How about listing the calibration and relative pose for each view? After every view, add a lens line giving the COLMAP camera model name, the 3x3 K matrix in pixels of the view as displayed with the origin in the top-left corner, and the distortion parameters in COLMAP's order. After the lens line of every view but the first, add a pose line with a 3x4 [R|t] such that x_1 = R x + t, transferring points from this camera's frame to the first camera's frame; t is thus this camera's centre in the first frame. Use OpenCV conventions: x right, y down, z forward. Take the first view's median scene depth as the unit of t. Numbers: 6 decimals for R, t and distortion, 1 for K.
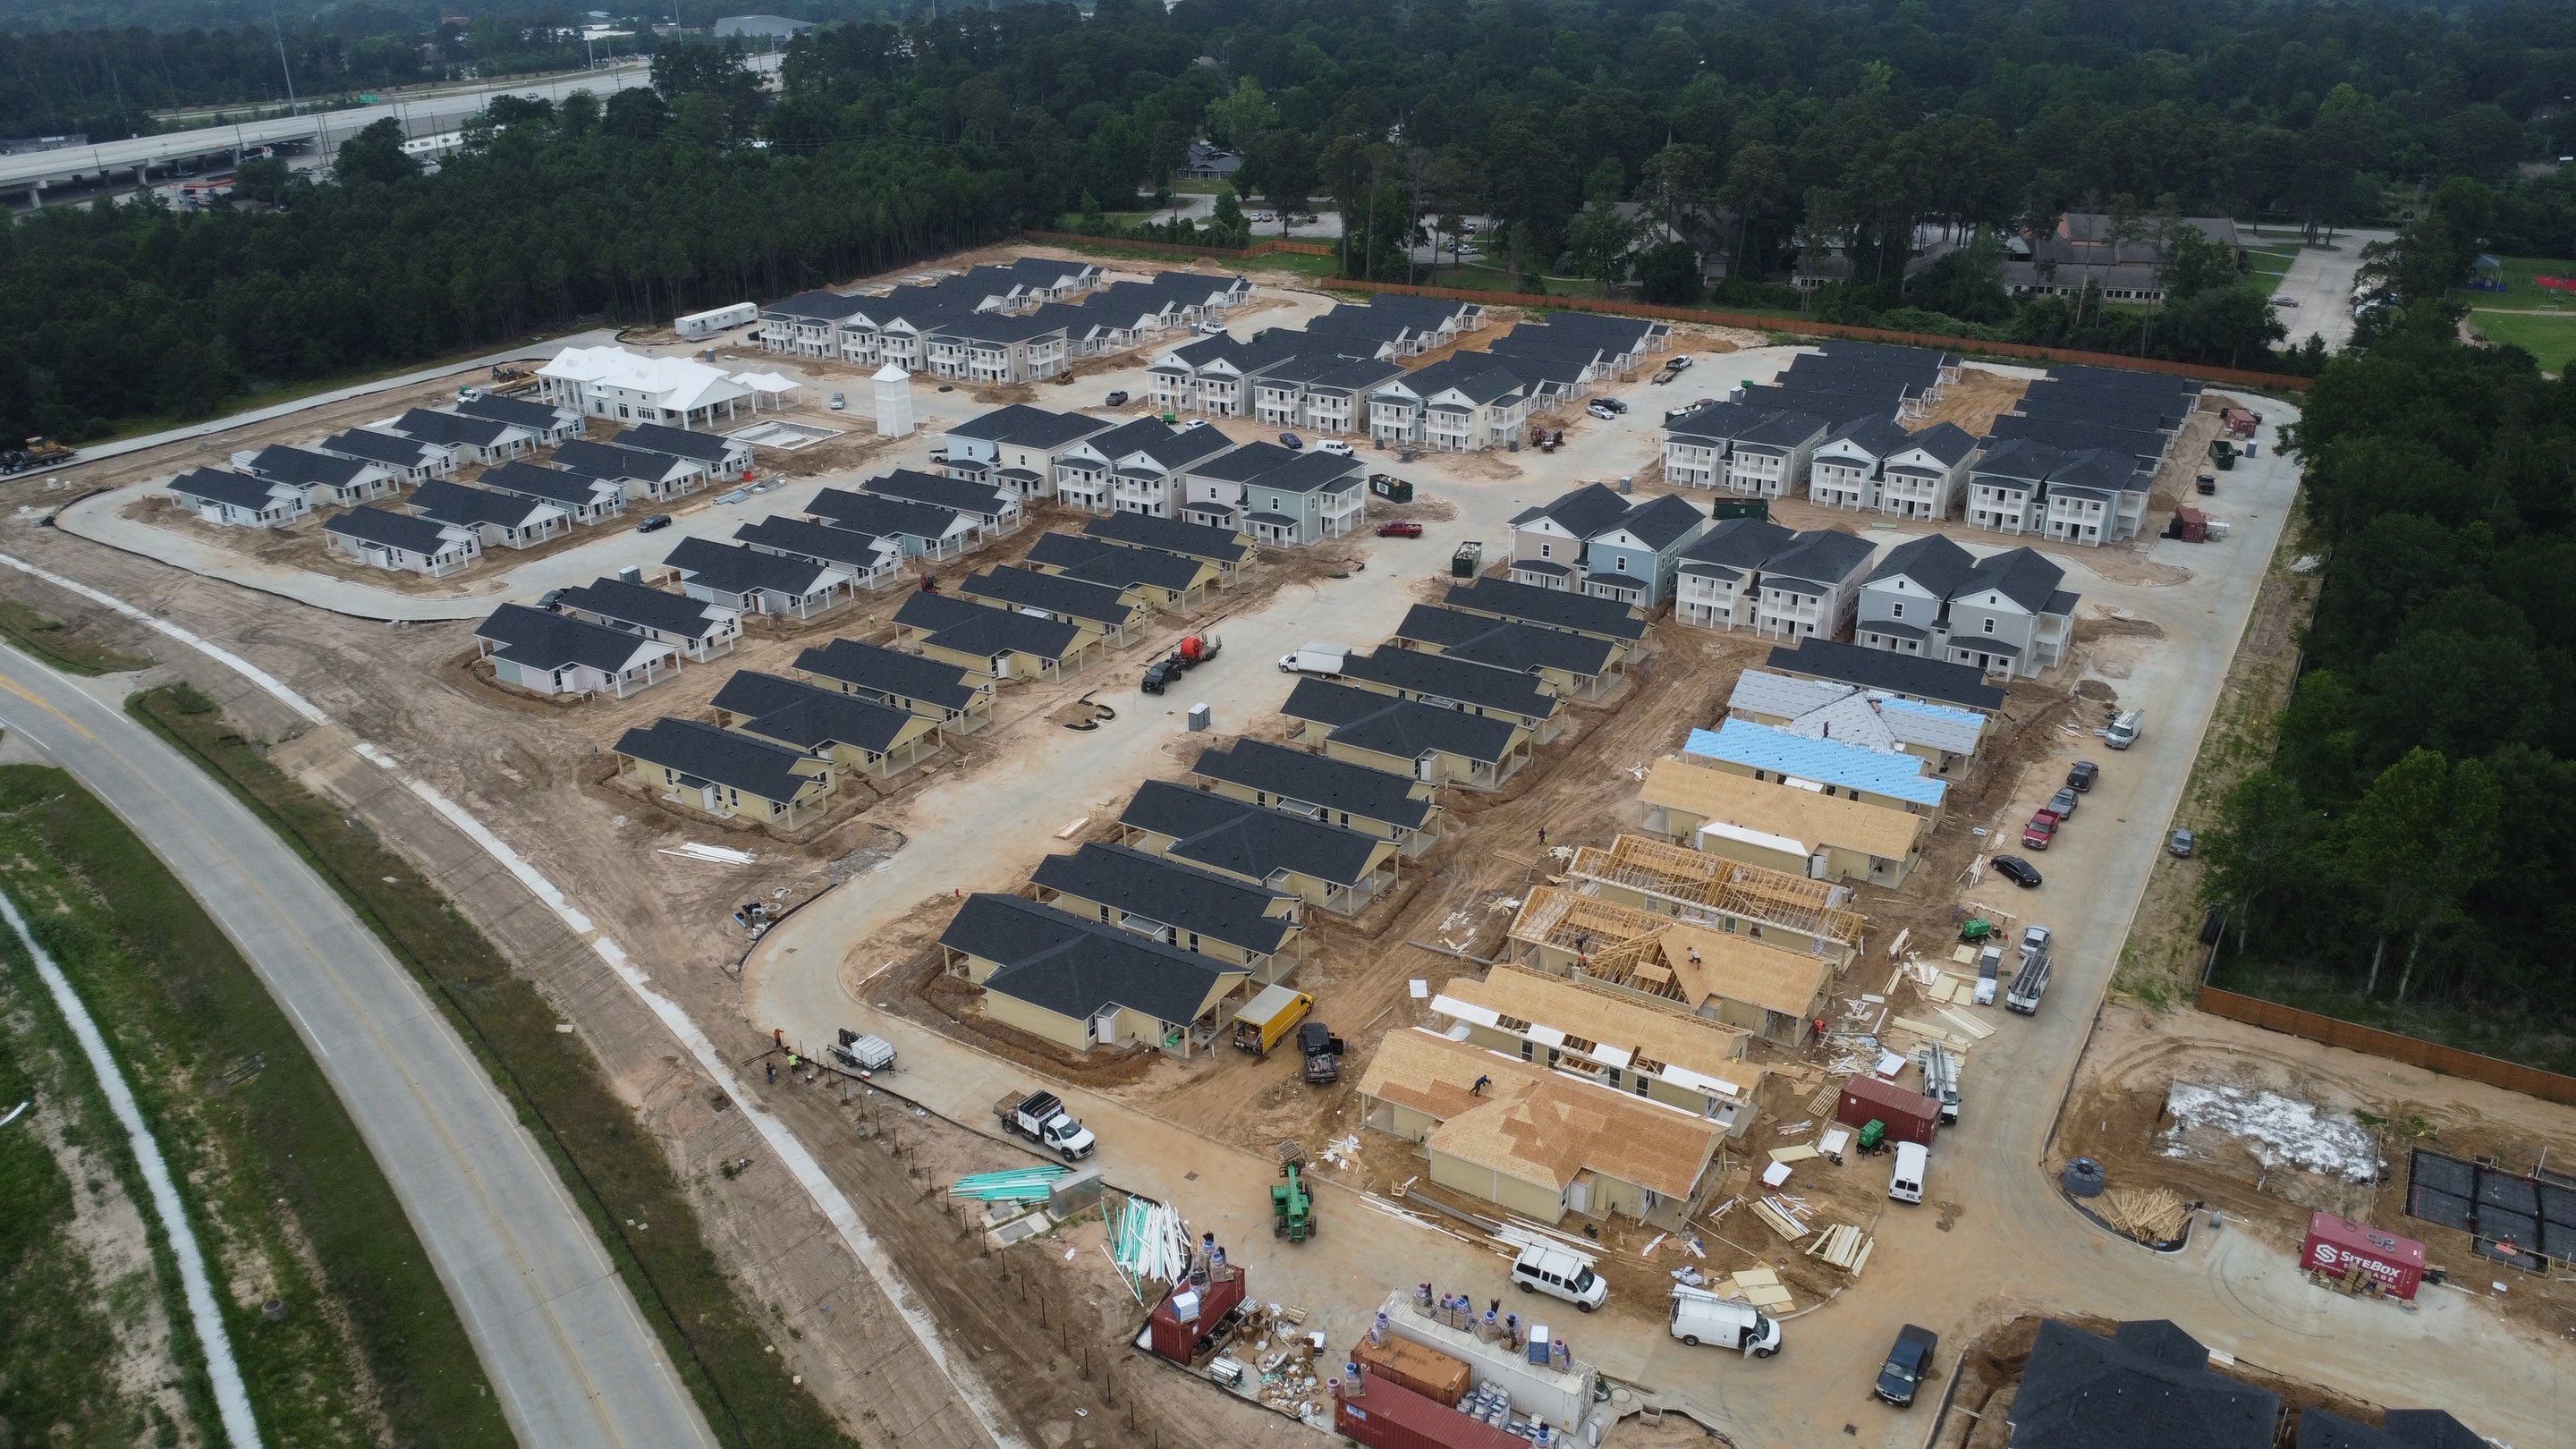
lens RADIAL K [[1863.7, 0, 1287.2], [0, 1863.7, 732.1], [0, 0, 1]] dist [-0.027818, -0.007122]
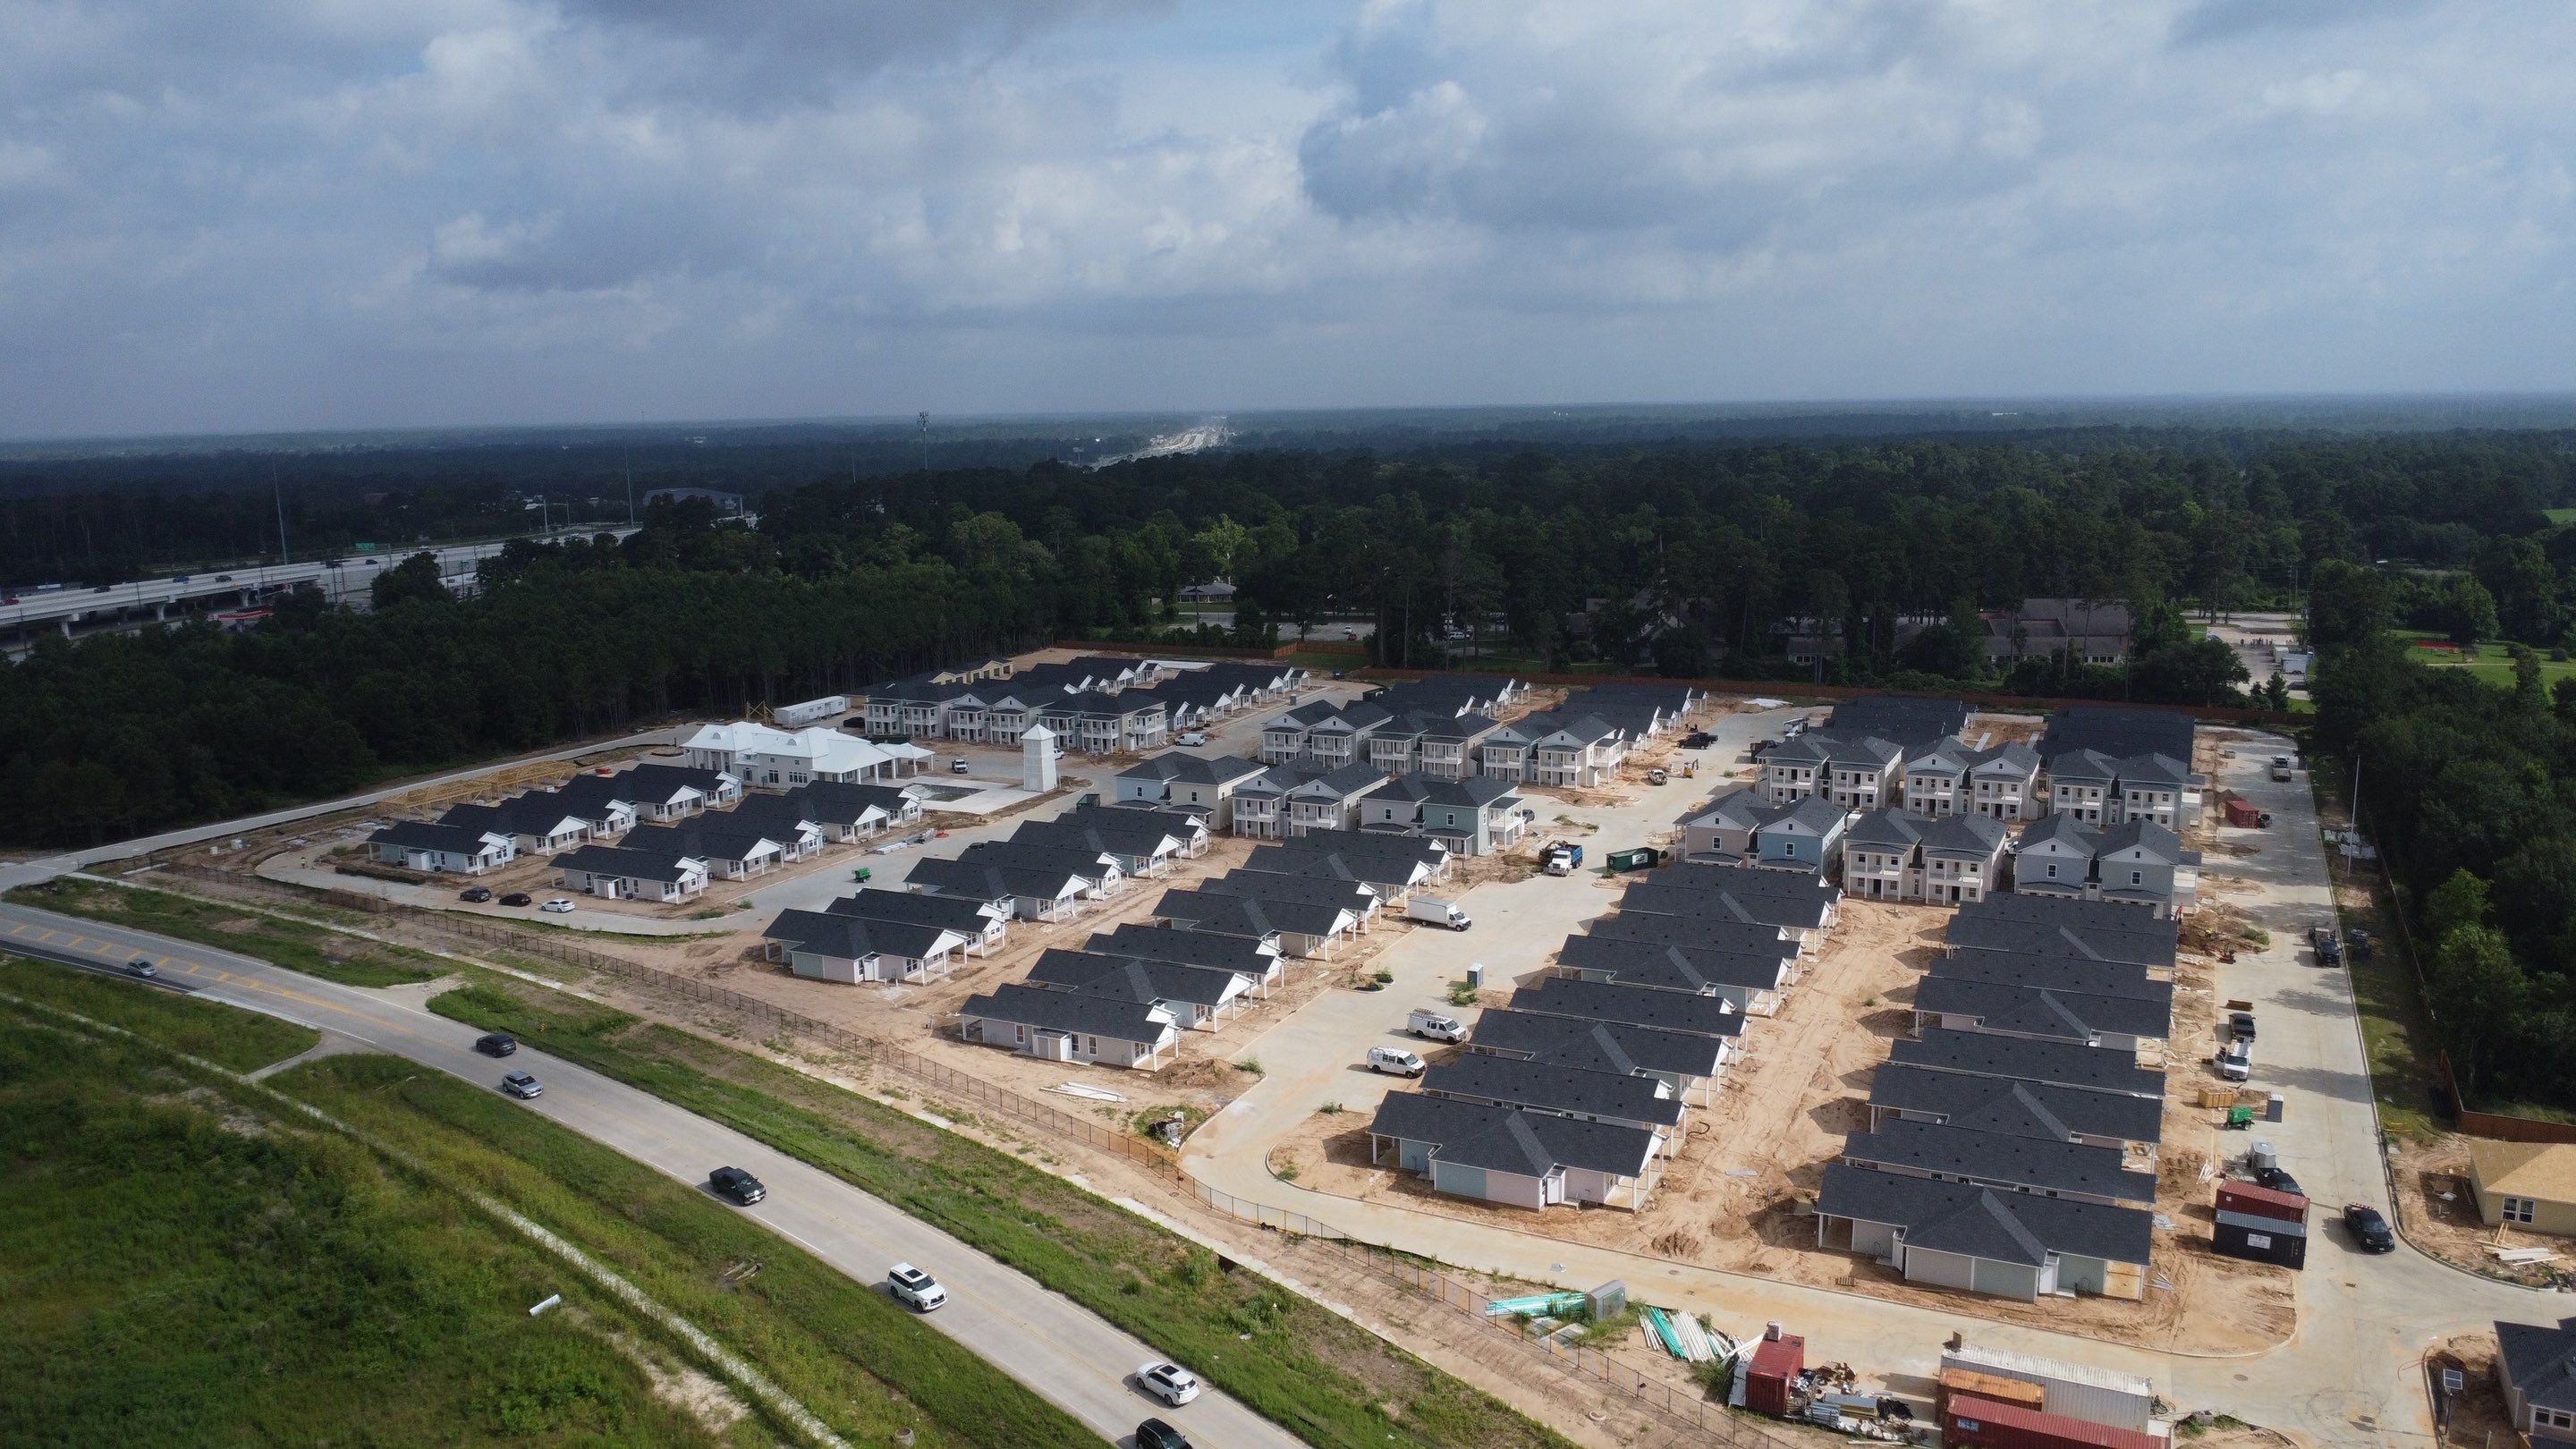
lens RADIAL K [[1863.7, 0, 1277.6], [0, 1863.7, 716.9], [0, 0, 1]] dist [-0.027818, -0.007122]
pose [[0.996229, -0.021695, 0.084010, -0.197073], [0.042168, 0.967262, -0.250254, 0.089332], [-0.075830, 0.252852, 0.964529, -0.070367]]
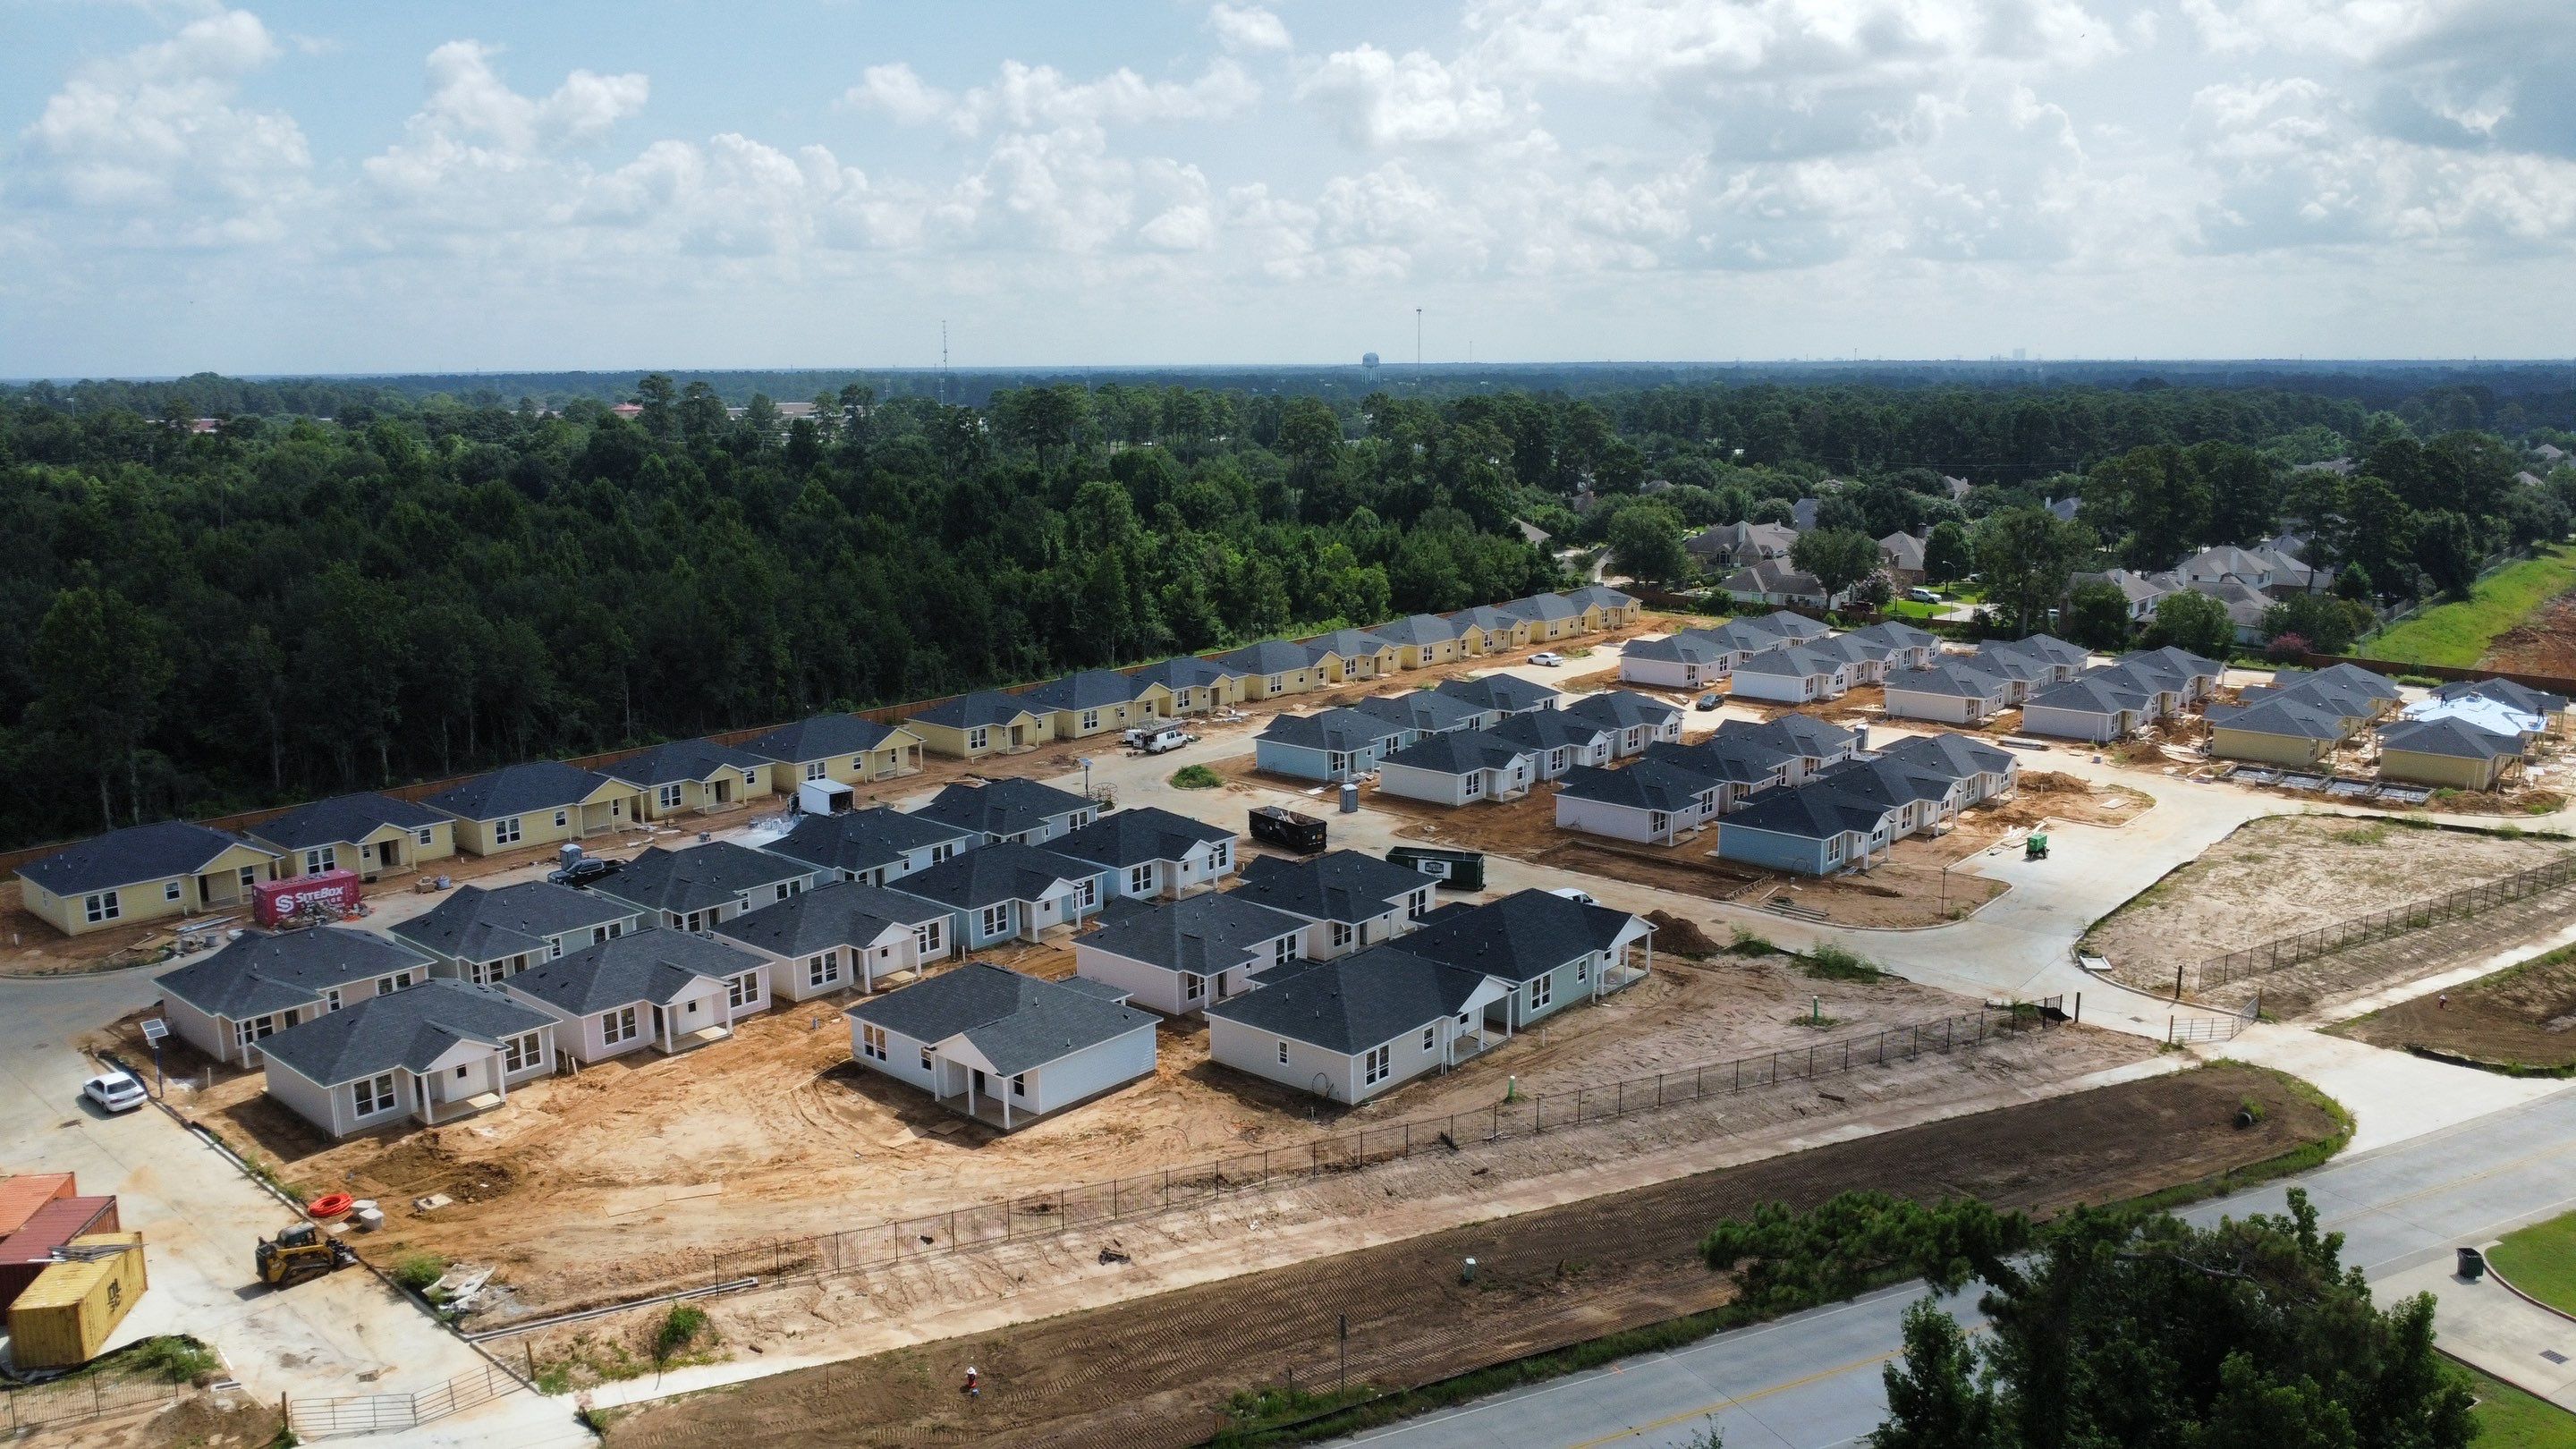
lens RADIAL K [[1863.7, 0, 1283.3], [0, 1863.7, 704.0], [0, 0, 1]] dist [-0.027818, -0.007122]
pose [[0.163287, -0.168178, 0.972139, -0.197233], [0.404990, 0.909941, 0.089393, 0.149159], [-0.899622, 0.379109, 0.216692, 0.071227]]
